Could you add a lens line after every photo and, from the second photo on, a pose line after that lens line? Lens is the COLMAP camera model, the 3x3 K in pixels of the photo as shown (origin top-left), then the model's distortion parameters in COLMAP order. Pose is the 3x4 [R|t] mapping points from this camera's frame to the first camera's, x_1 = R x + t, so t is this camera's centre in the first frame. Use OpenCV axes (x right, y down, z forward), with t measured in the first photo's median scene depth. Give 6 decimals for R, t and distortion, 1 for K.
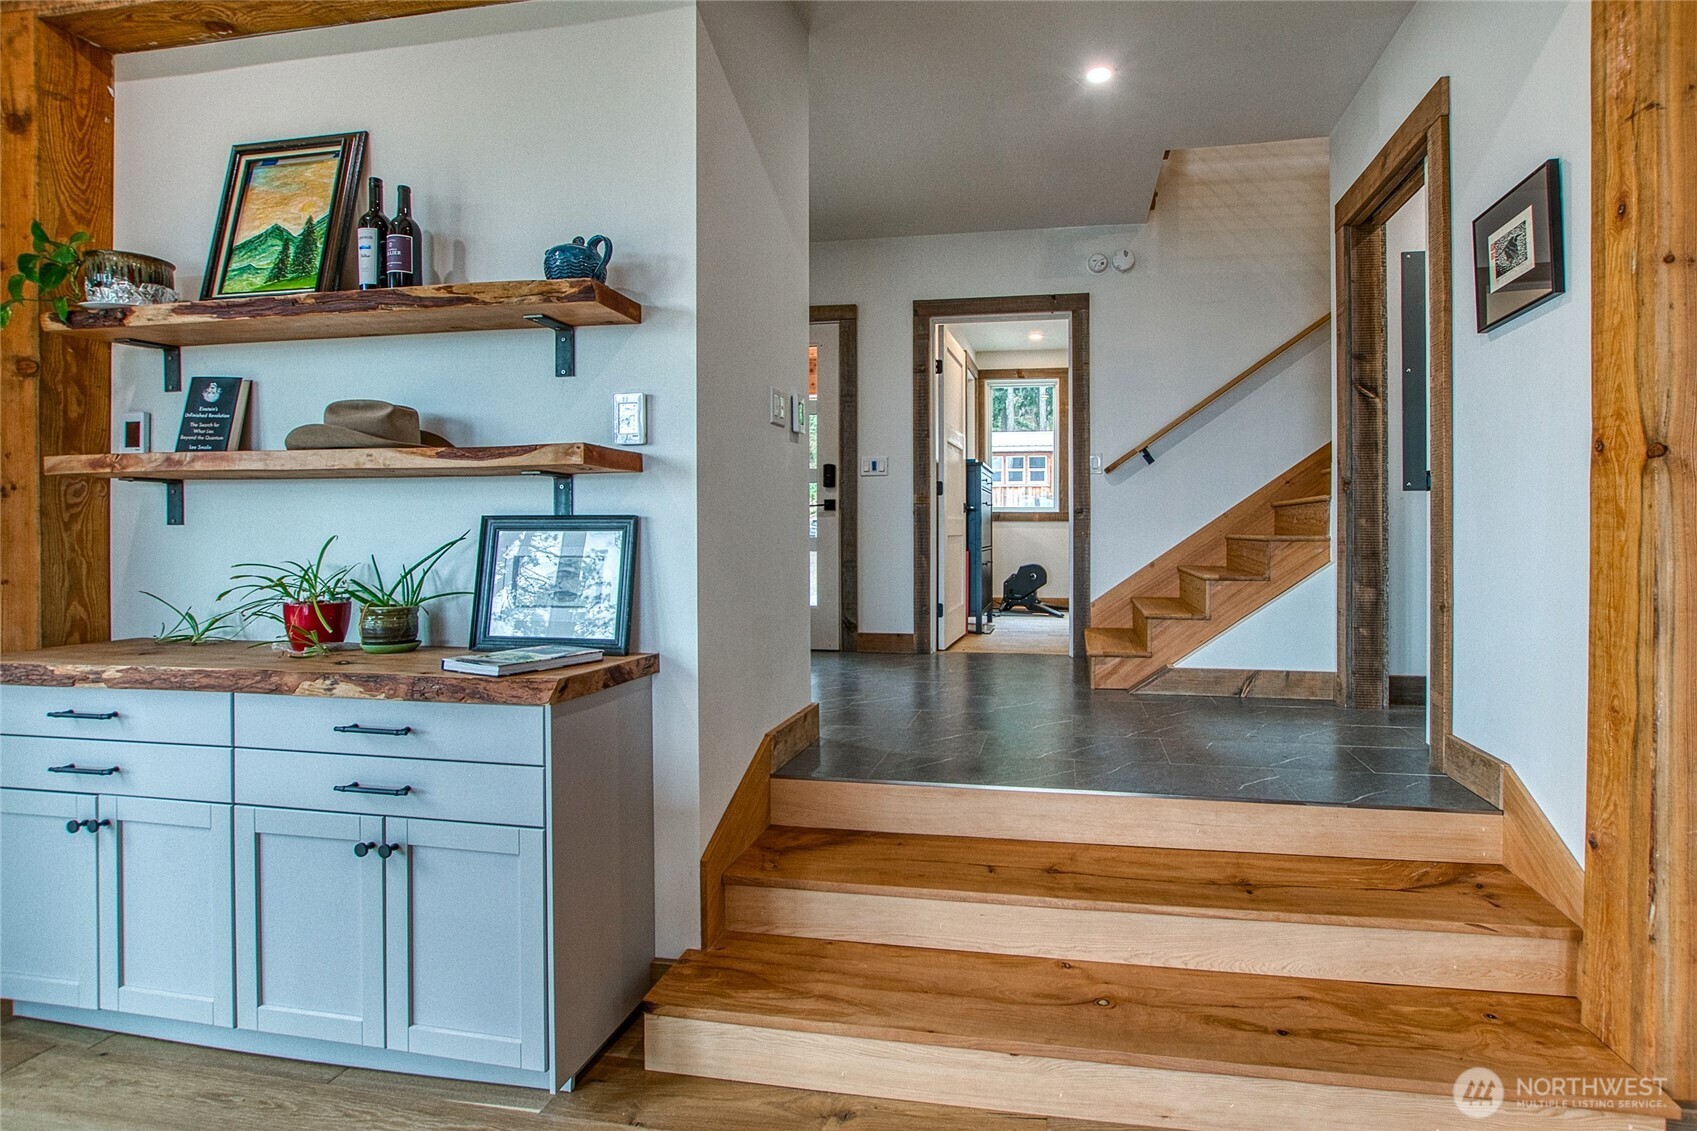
lens RADIAL K [[770.6, 0, 917.2], [0, 770.6, 535.1], [0, 0, 1]] dist [-0.018201, 0.002768]
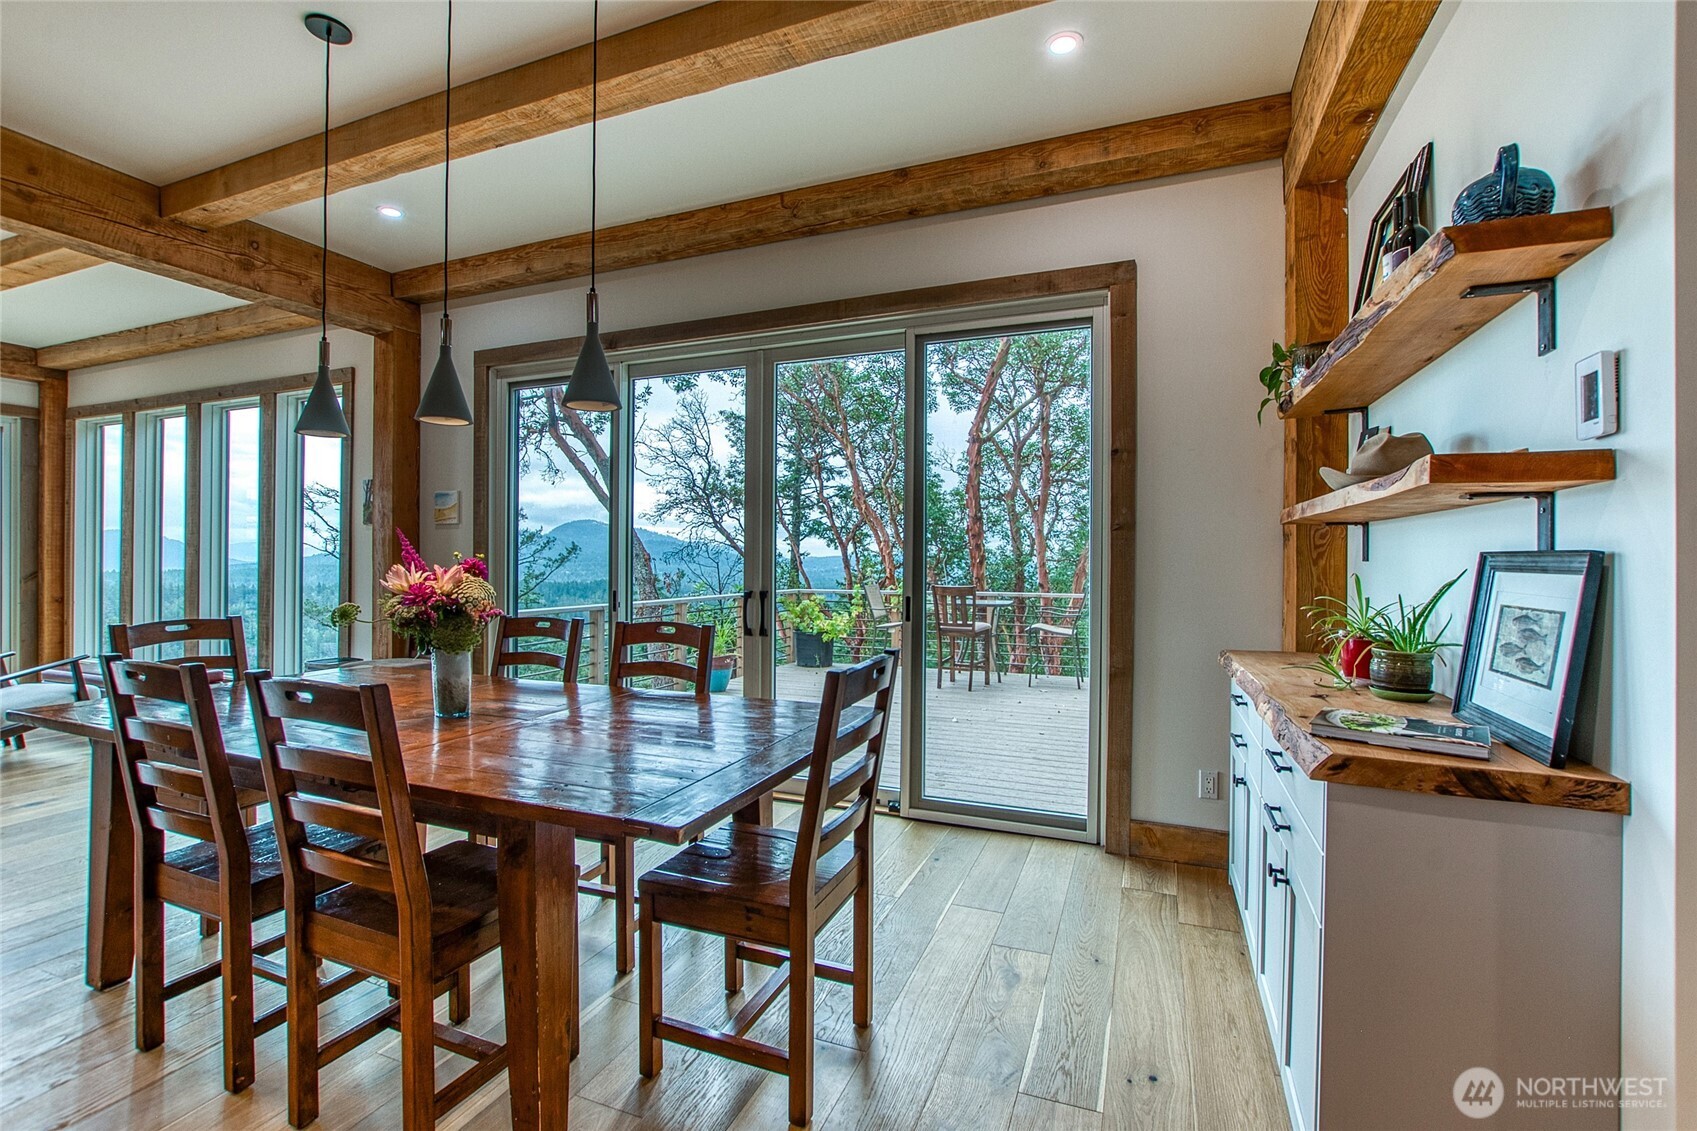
lens RADIAL K [[770.6, 0, 862.8], [0, 770.6, 556.7], [0, 0, 1]] dist [-0.018201, 0.002768]
pose [[-0.200328, -0.001040, -0.979728, 0.341890], [-0.018023, 0.999834, 0.002624, -0.010987], [0.979563, 0.018183, -0.200313, 0.526624]]
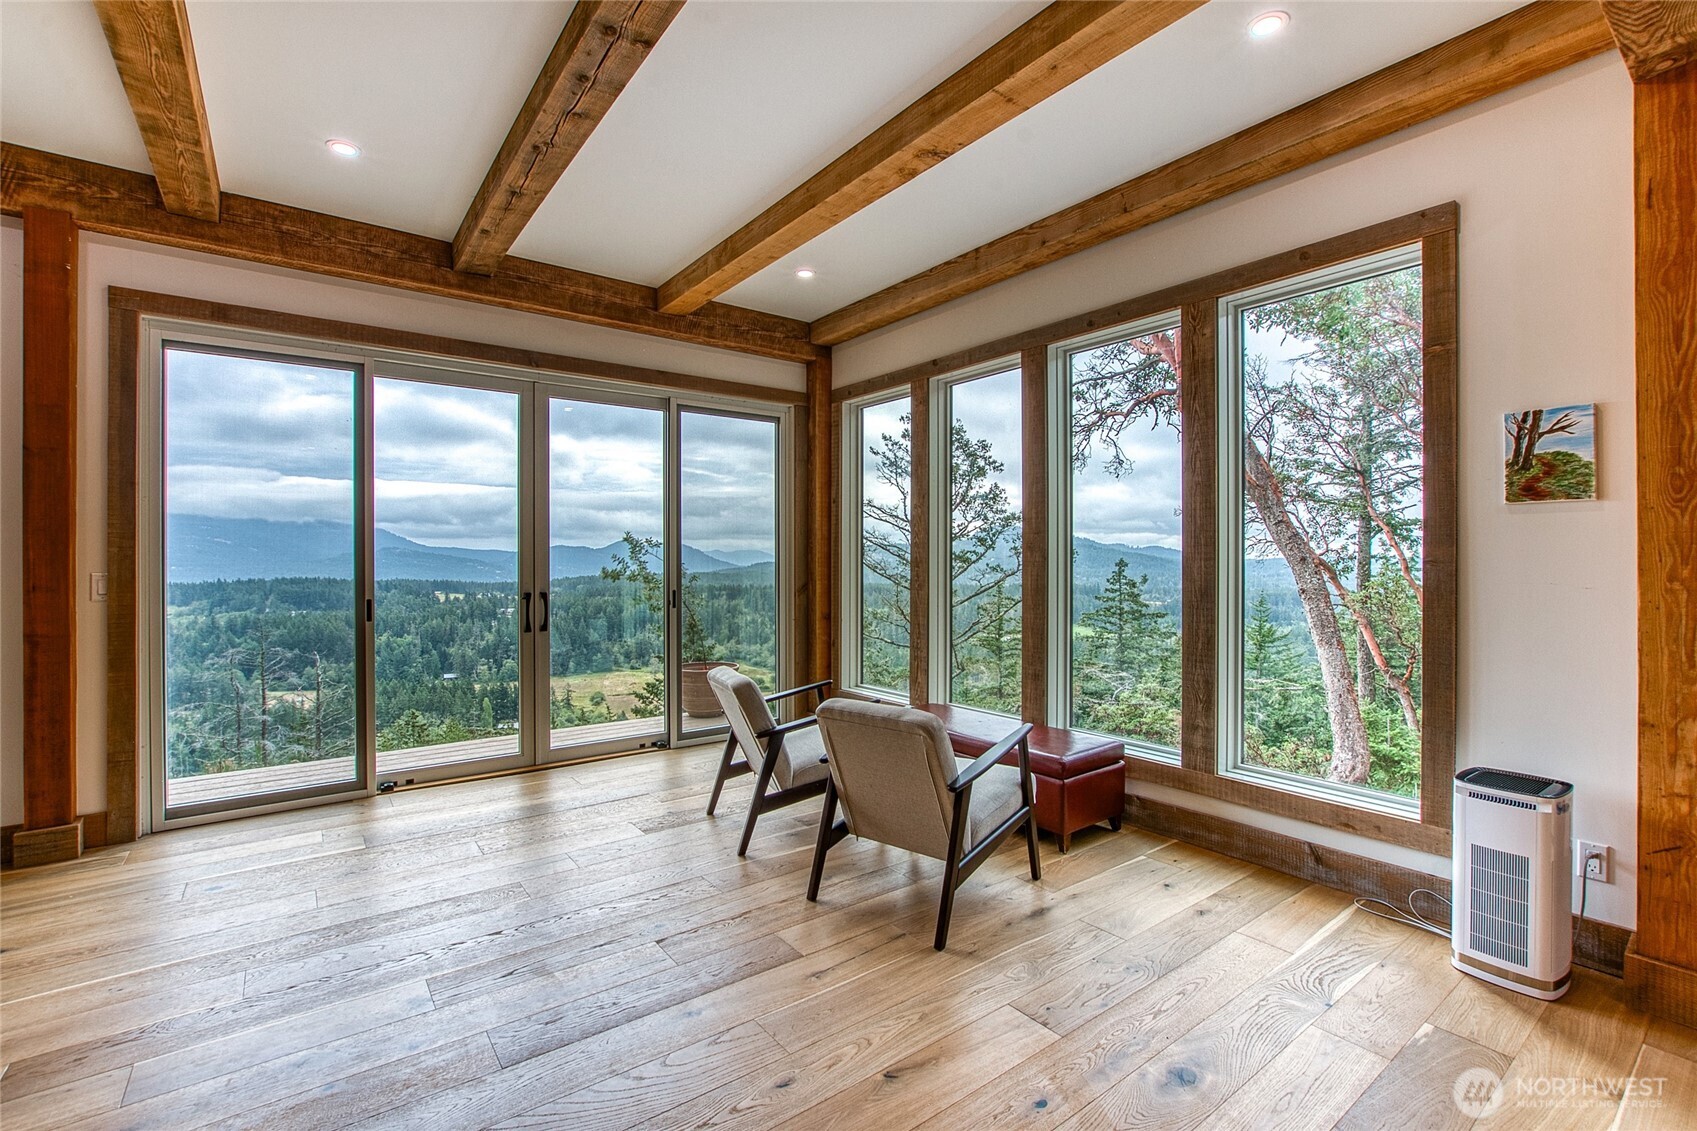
lens RADIAL K [[770.6, 0, 861.3], [0, 770.6, 558.2], [0, 0, 1]] dist [-0.018201, 0.002768]
pose [[-0.660932, 0.009454, -0.750386, -0.144858], [0.002983, 0.999946, 0.009971, 0.005515], [0.750440, 0.004352, -0.660925, -1.681107]]
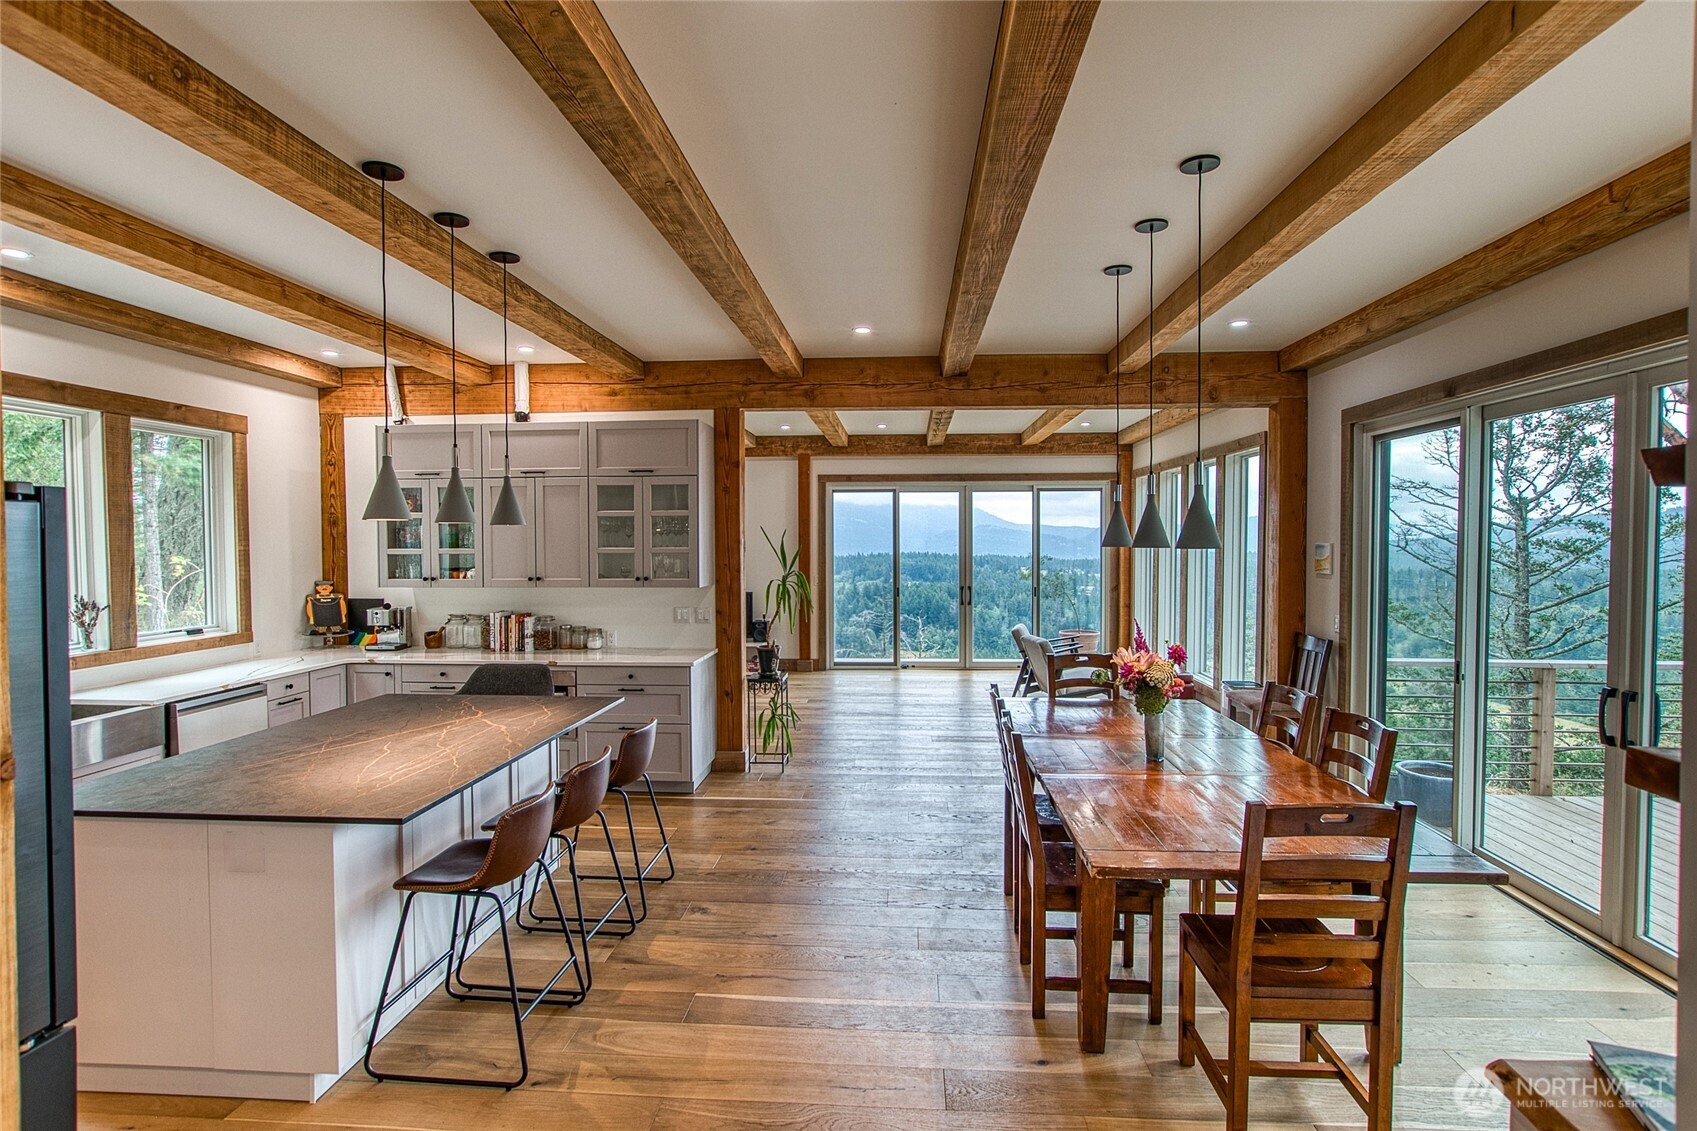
lens RADIAL K [[821.6, 0, 818.4], [0, 821.6, 556.7], [0, 0, 1]] dist [-0.015793, 0.003731]
pose [[-0.995822, 0.016317, -0.089847, 0.191182], [0.013512, 0.999405, 0.031741, -0.255928], [0.090312, 0.030394, -0.995450, 1.374606]]
